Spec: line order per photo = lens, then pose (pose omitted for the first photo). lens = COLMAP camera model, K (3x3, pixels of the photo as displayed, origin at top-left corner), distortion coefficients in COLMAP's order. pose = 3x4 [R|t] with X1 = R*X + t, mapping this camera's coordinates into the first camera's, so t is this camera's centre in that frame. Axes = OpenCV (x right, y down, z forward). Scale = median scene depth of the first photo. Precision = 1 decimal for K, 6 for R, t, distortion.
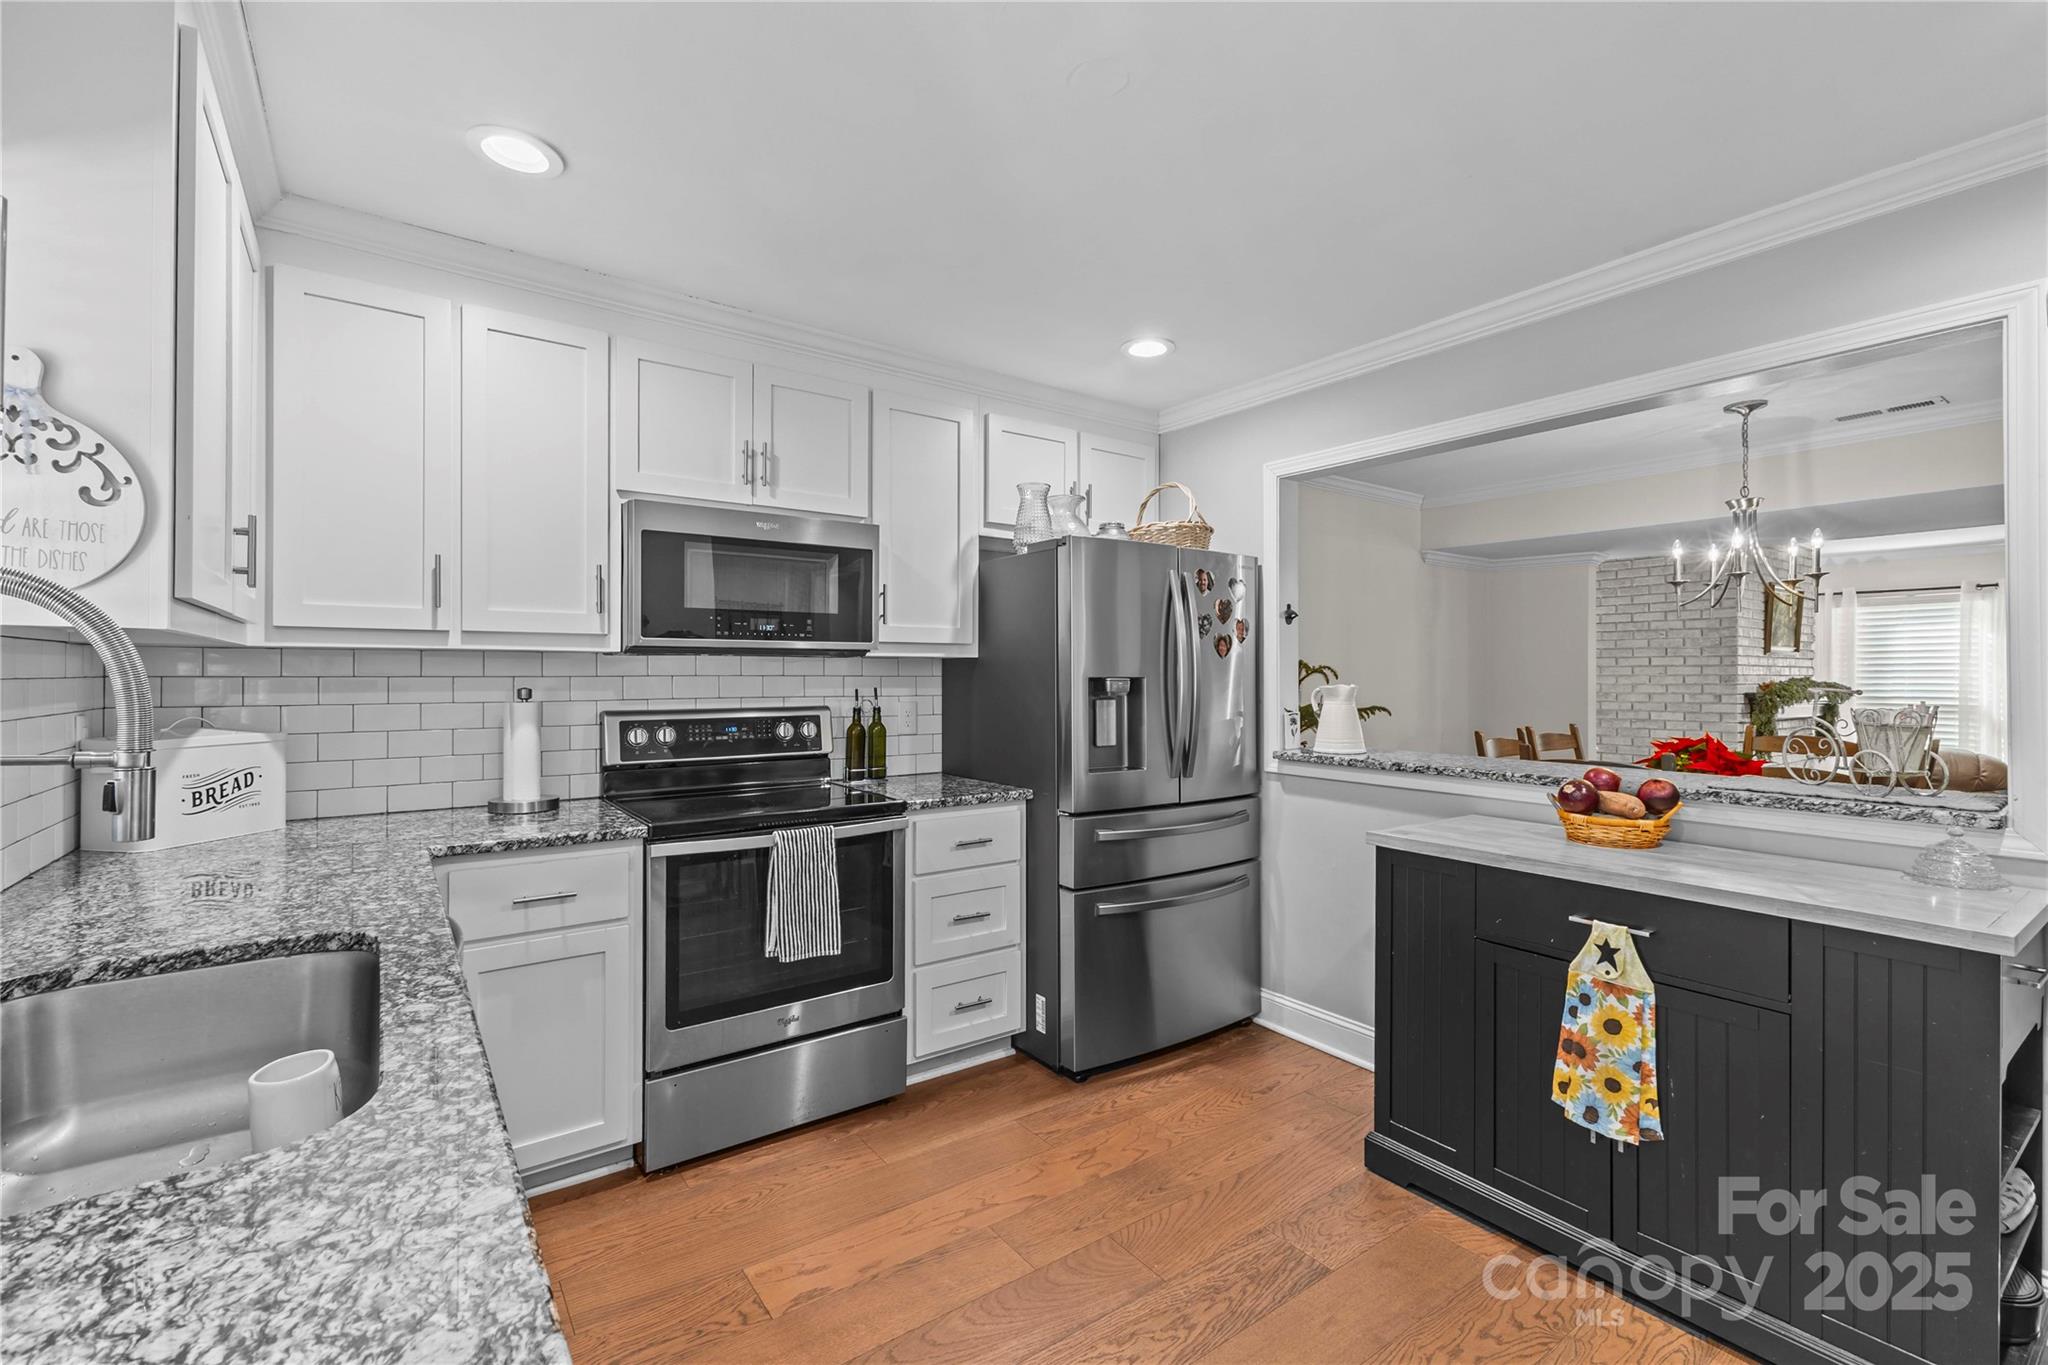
lens RADIAL K [[886.3, 0, 1027.9], [0, 886.3, 675.3], [0, 0, 1]] dist [0.012662, 0.000132]
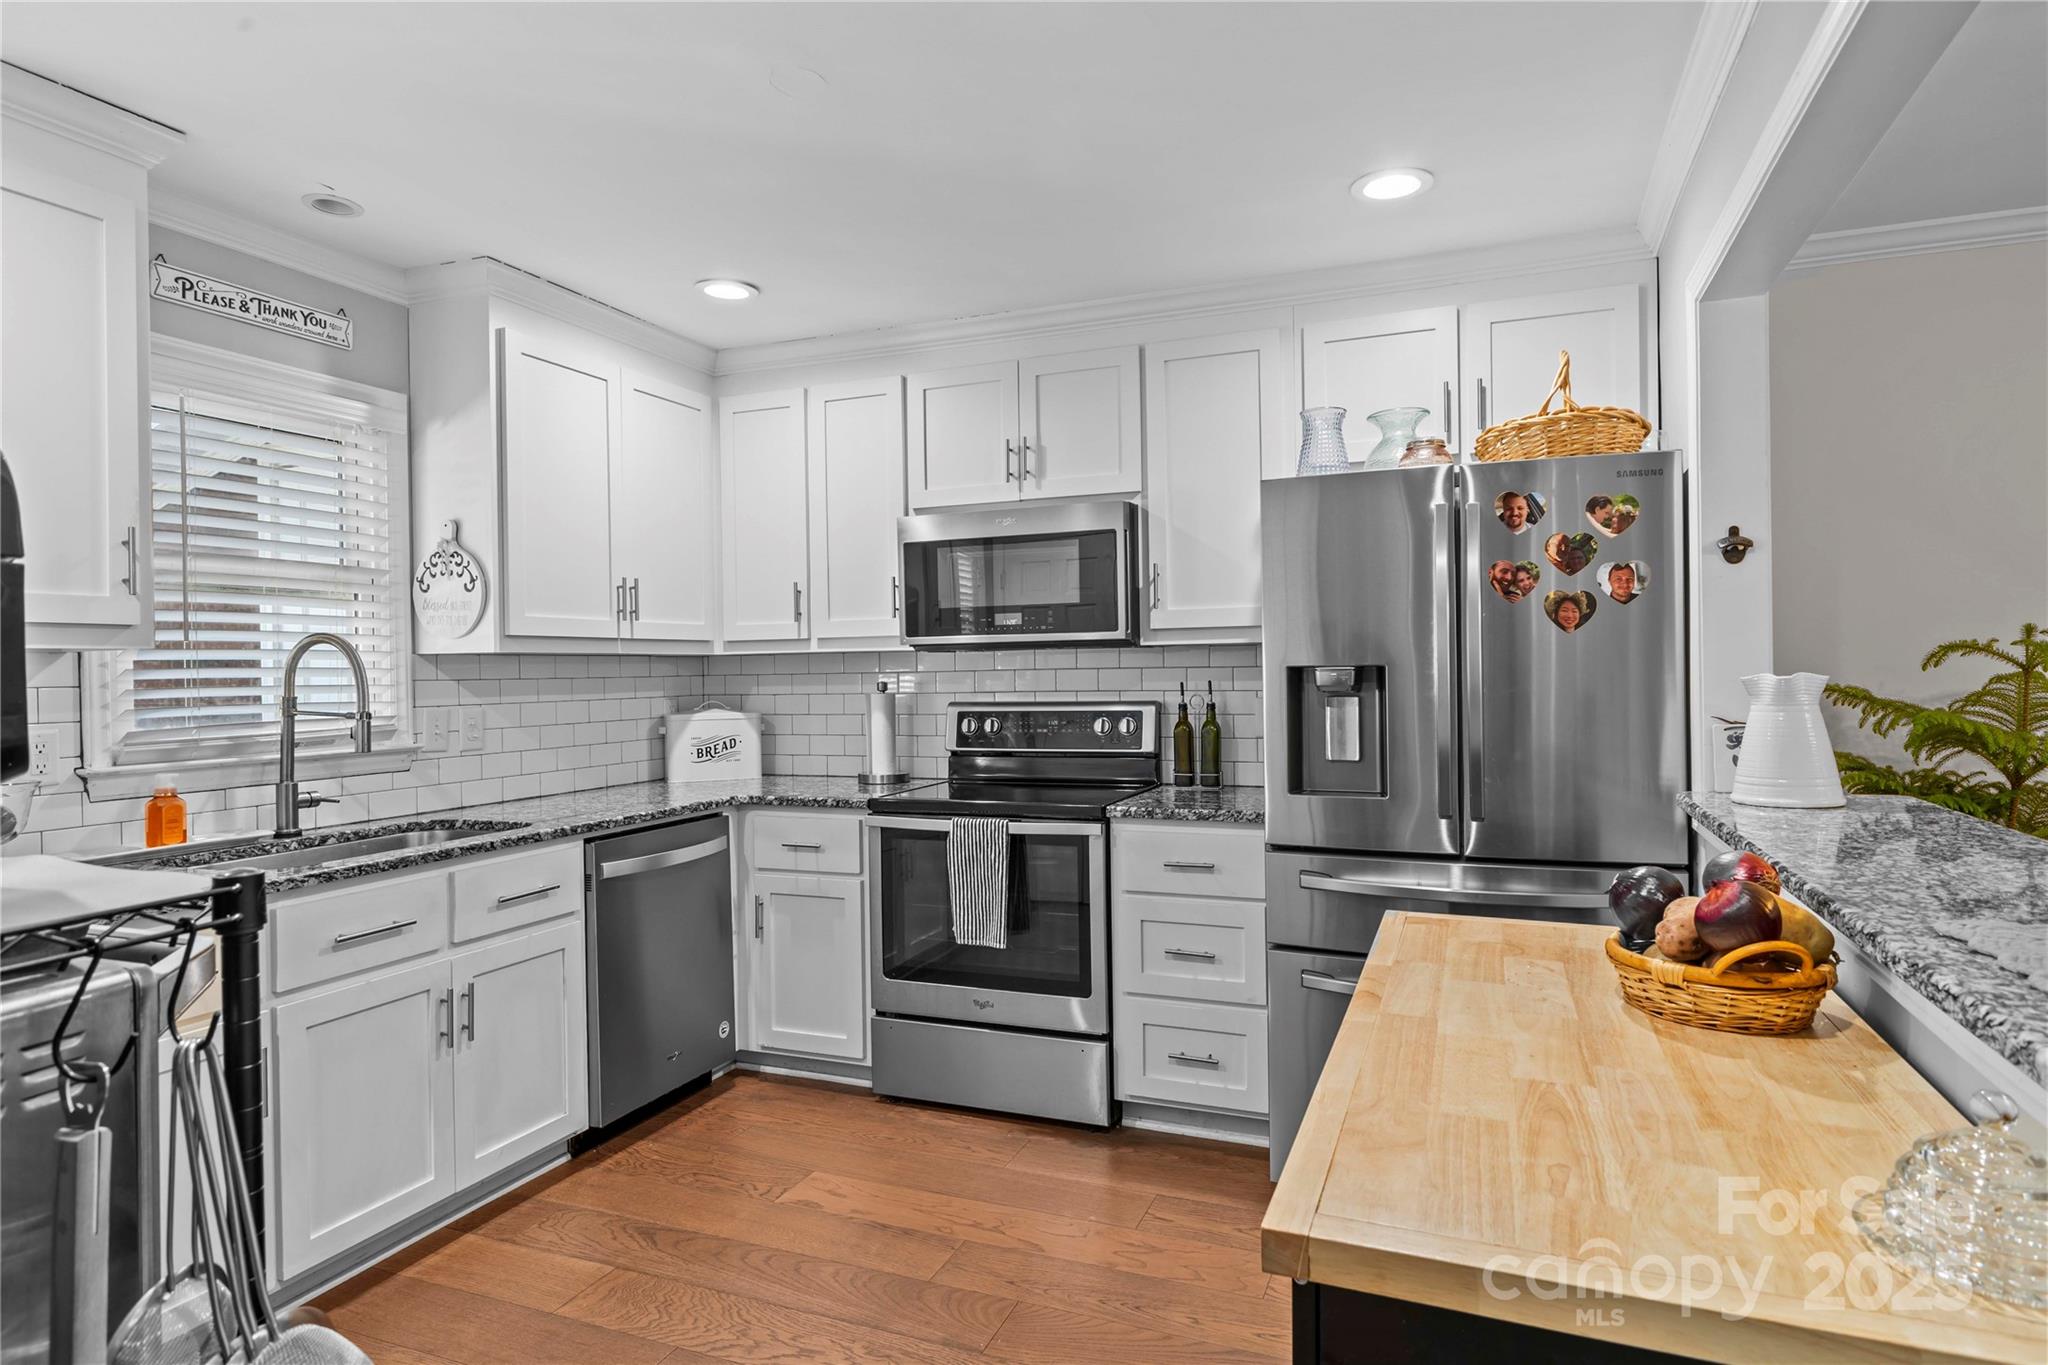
lens RADIAL K [[1150.8, 0, 1031.1], [0, 1150.8, 679.3], [0, 0, 1]] dist [0.004252, -0.000332]
pose [[0.533099, -0.002692, -0.846049, 0.807235], [0.015706, 0.999854, 0.006716, 0.003167], [0.845907, -0.016868, 0.533063, 0.310777]]
